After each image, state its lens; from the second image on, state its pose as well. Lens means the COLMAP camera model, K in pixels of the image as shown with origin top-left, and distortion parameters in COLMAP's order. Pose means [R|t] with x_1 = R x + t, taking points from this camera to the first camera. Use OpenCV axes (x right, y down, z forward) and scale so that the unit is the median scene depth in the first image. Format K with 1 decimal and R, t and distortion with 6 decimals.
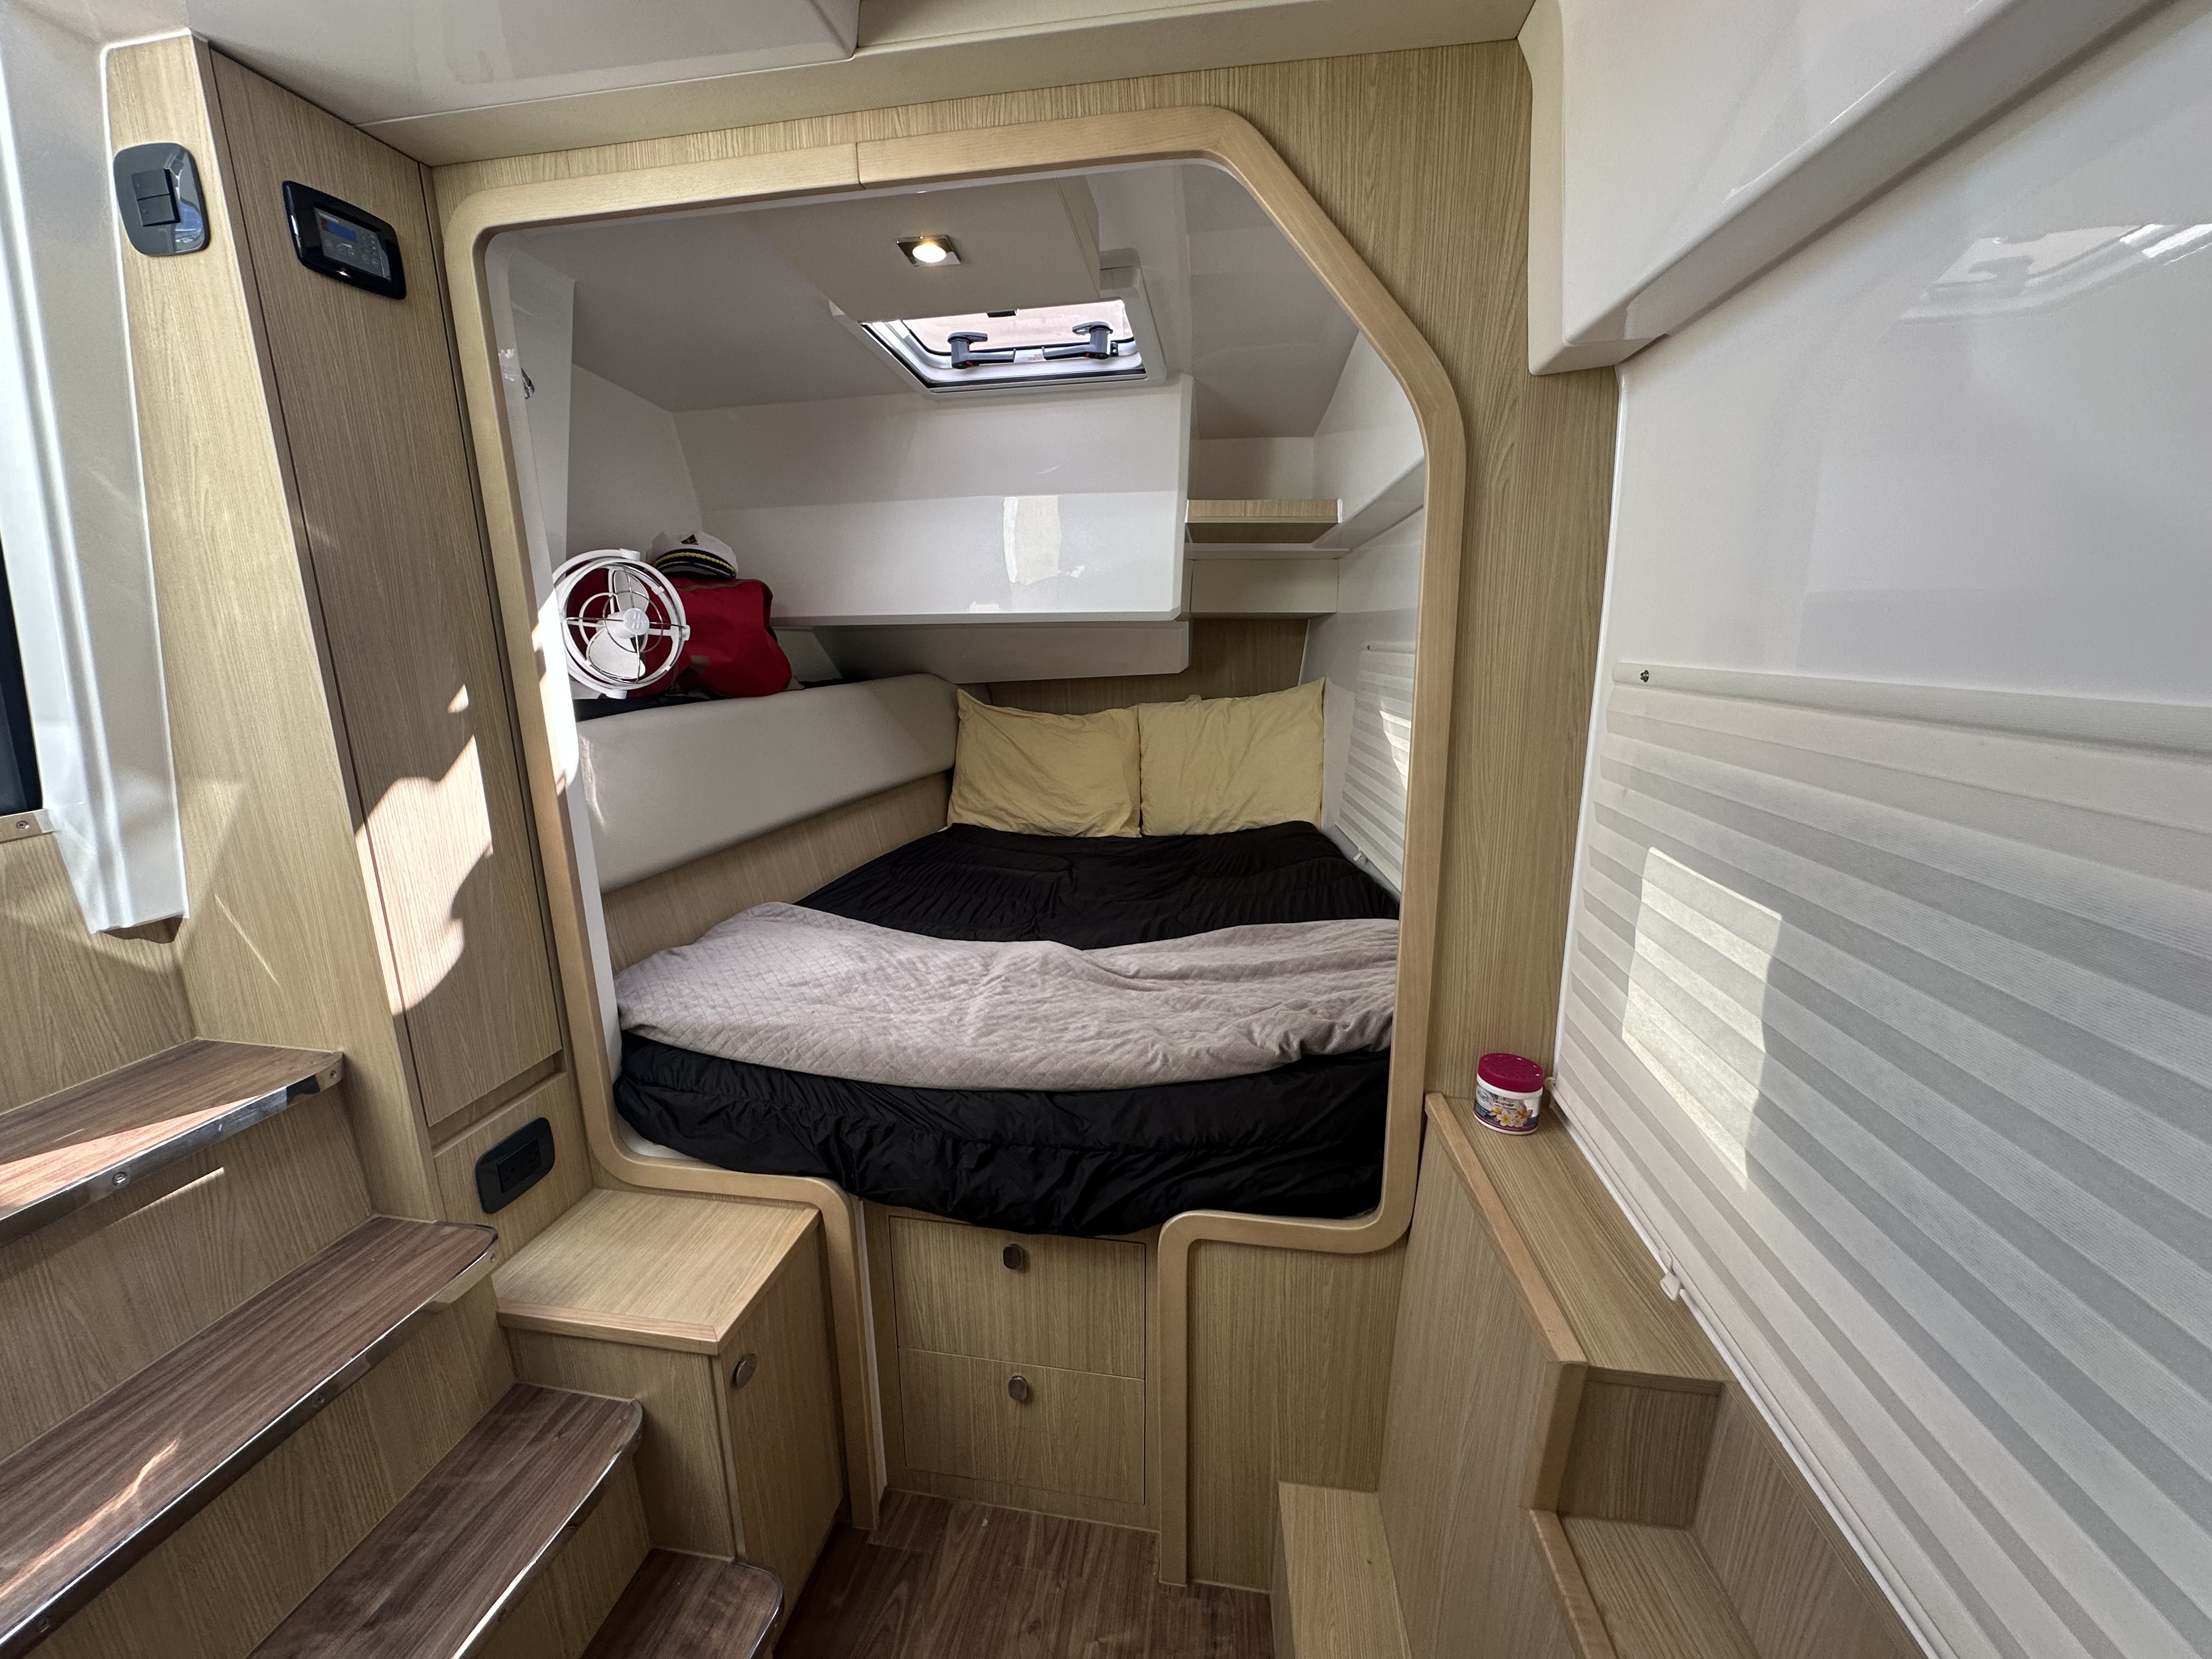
lens RADIAL K [[876.3, 0, 1105.6], [0, 876.3, 842.0], [0, 0, 1]] dist [-0.006895, 0.001350]
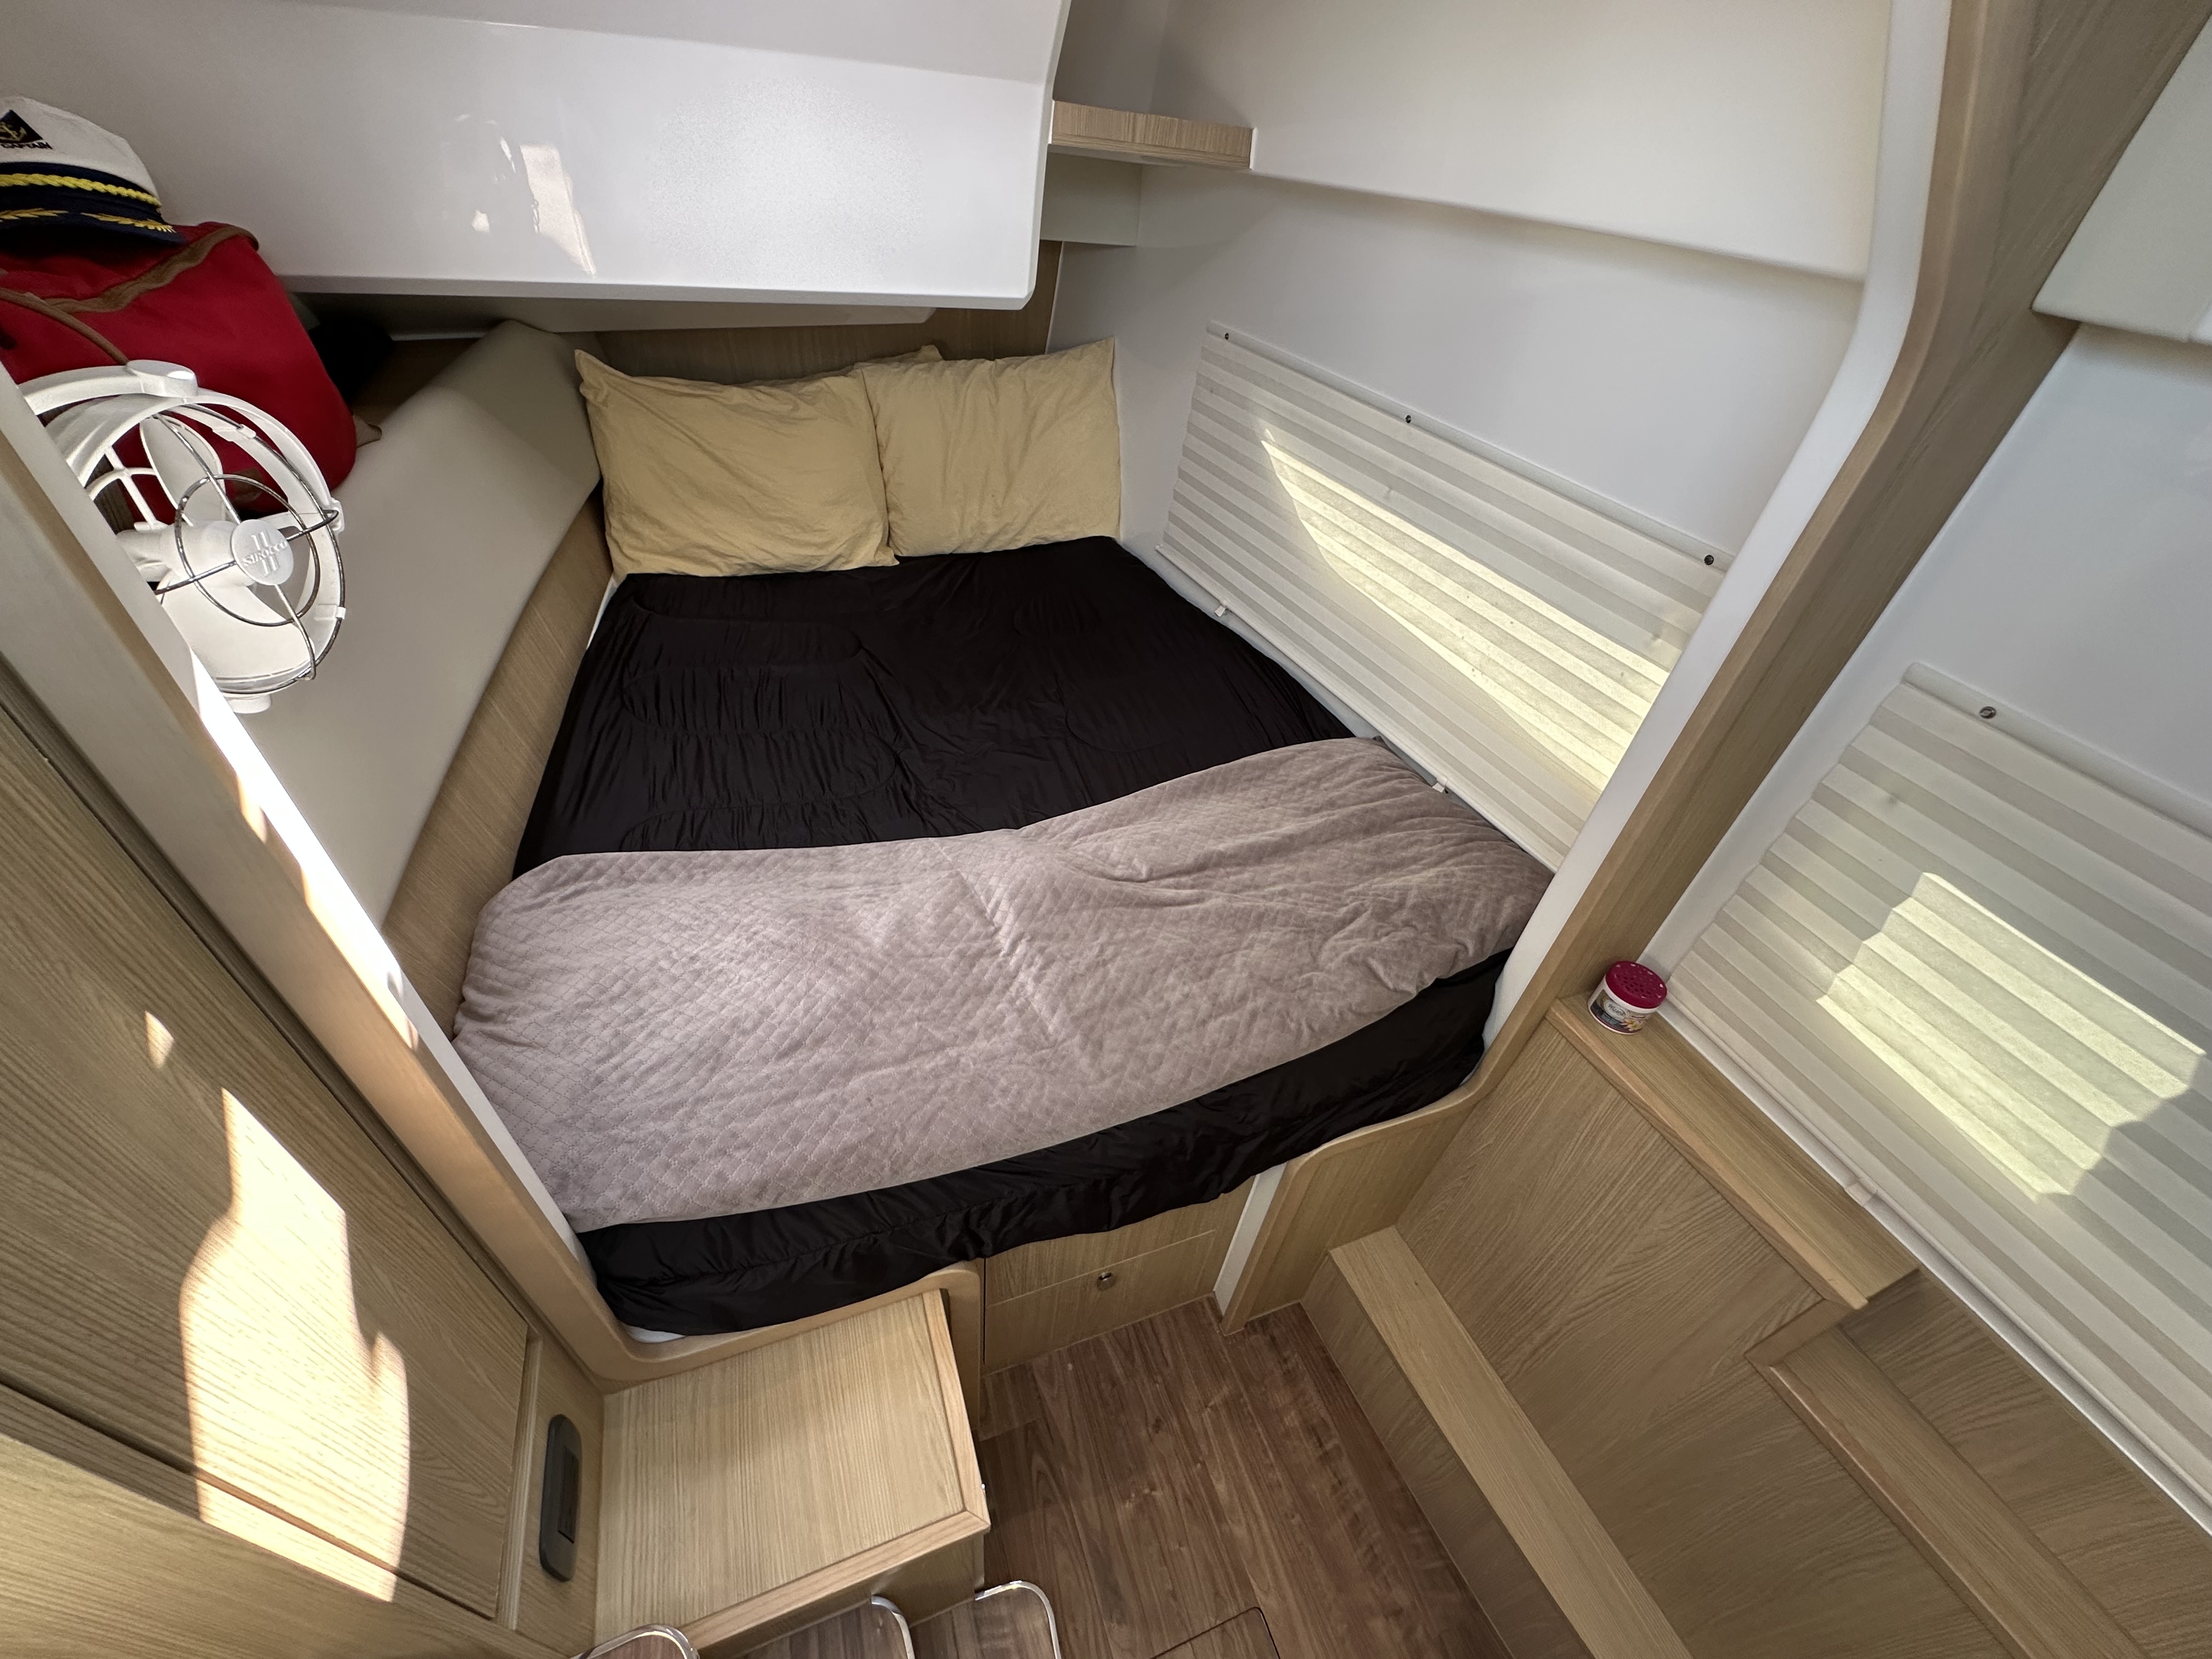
lens RADIAL K [[876.3, 0, 1104.5], [0, 876.3, 835.1], [0, 0, 1]] dist [-0.006895, 0.001350]
pose [[0.864559, -0.257720, 0.431413, -0.383124], [0.021347, 0.876541, 0.480853, -0.313623], [-0.502077, -0.406516, 0.763324, 0.394719]]
